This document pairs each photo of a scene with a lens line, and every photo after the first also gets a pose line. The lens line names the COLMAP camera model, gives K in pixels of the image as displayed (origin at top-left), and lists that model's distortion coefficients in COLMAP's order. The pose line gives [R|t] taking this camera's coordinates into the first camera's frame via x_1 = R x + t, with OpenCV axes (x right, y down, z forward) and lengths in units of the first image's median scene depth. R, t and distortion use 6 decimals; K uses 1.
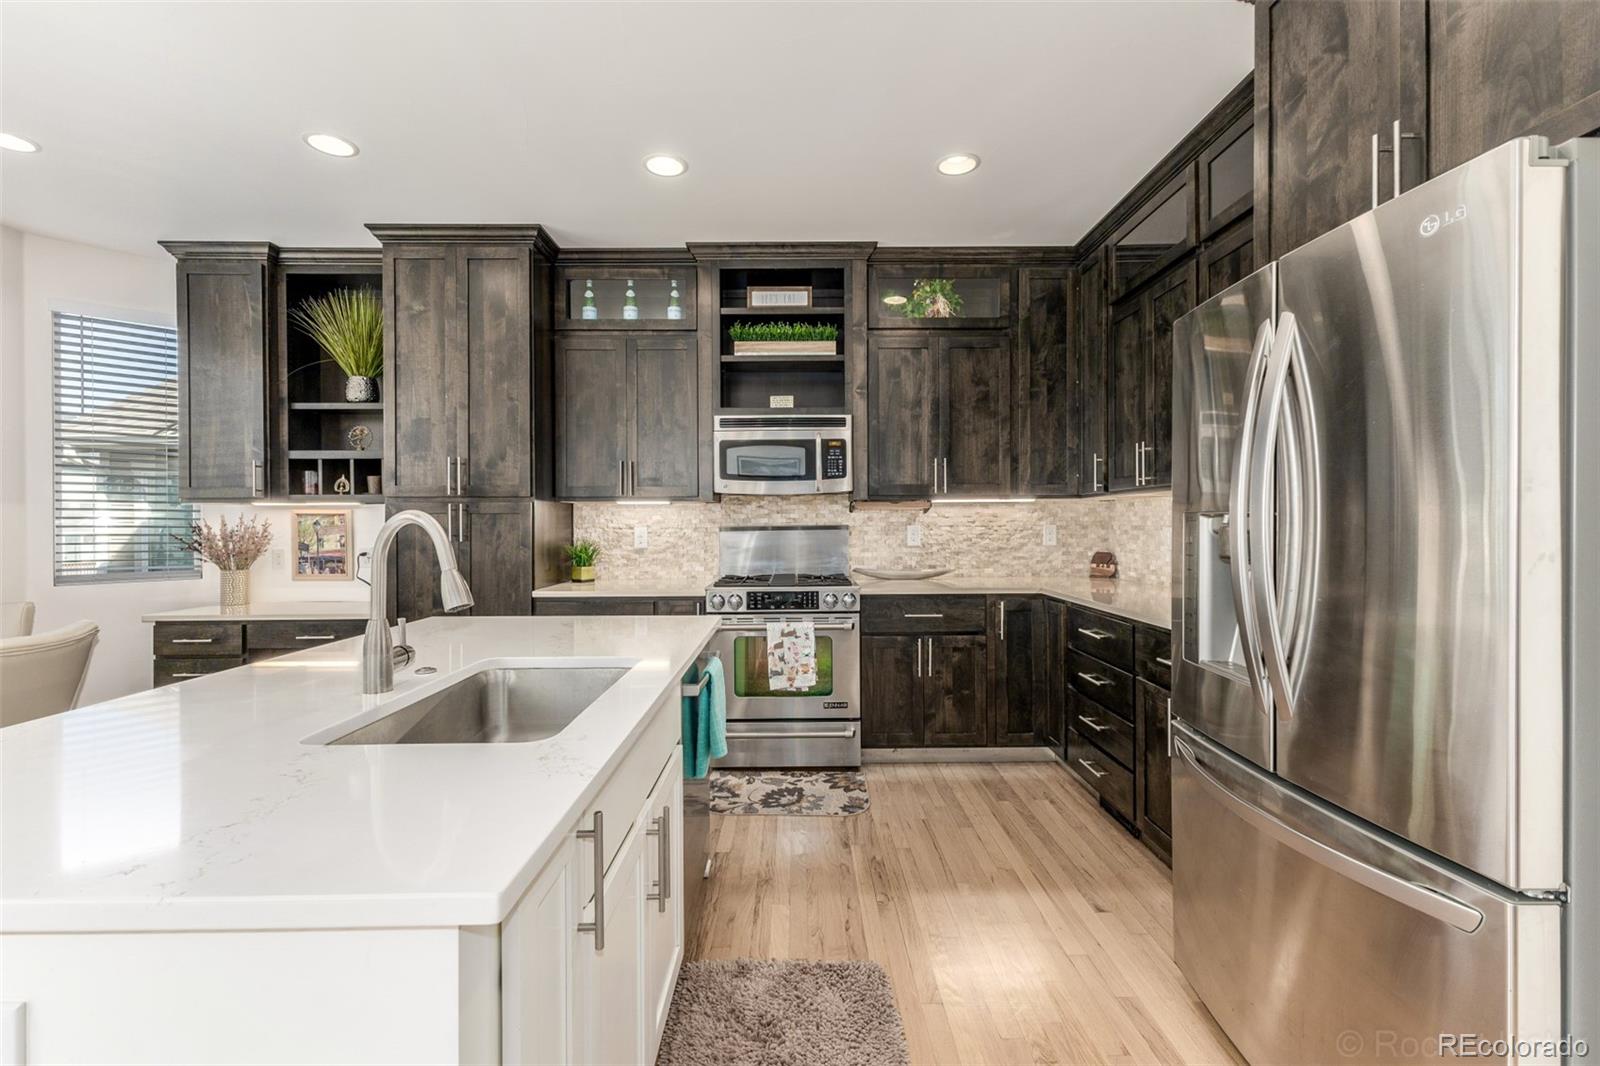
lens RADIAL K [[707.0, 0, 790.6], [0, 707.0, 524.3], [0, 0, 1]] dist [0.015749, -0.004450]
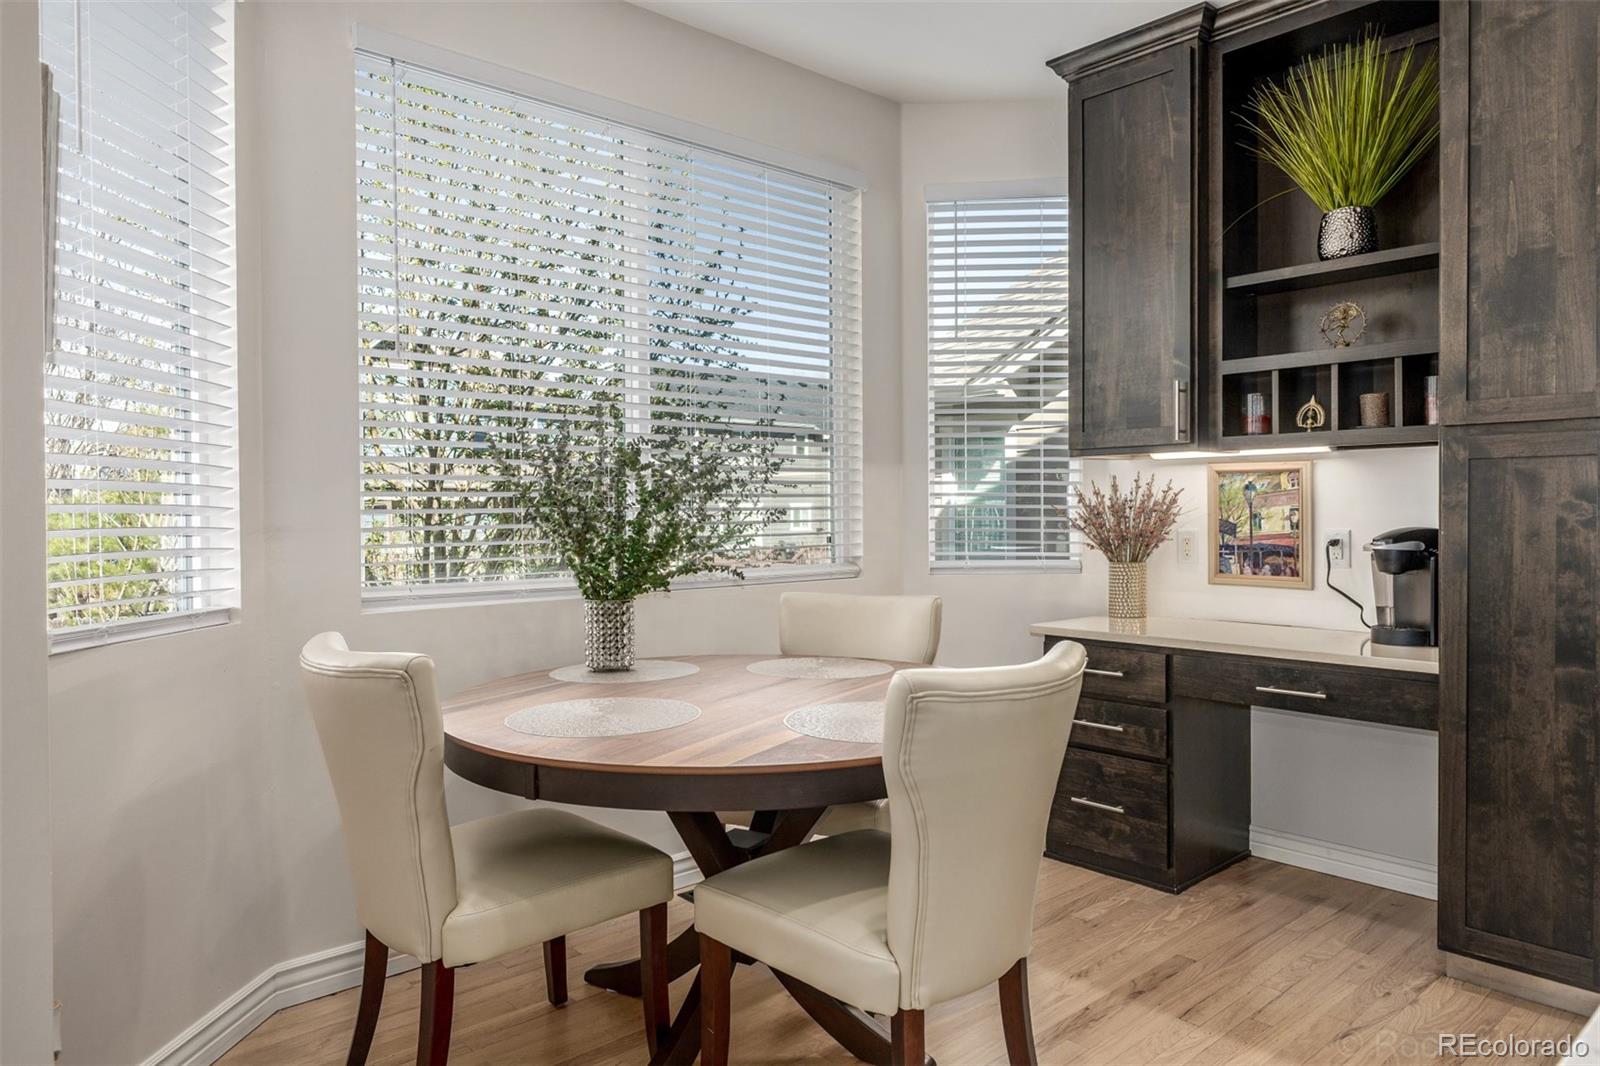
lens RADIAL K [[1043.4, 0, 805.1], [0, 1043.4, 524.0], [0, 0, 1]] dist [0.013724, -0.013346]
pose [[0.672791, 0.011683, -0.739741, -0.311944], [-0.000174, 0.999878, 0.015633, 0.017087], [0.739833, -0.010390, 0.672711, 0.177959]]
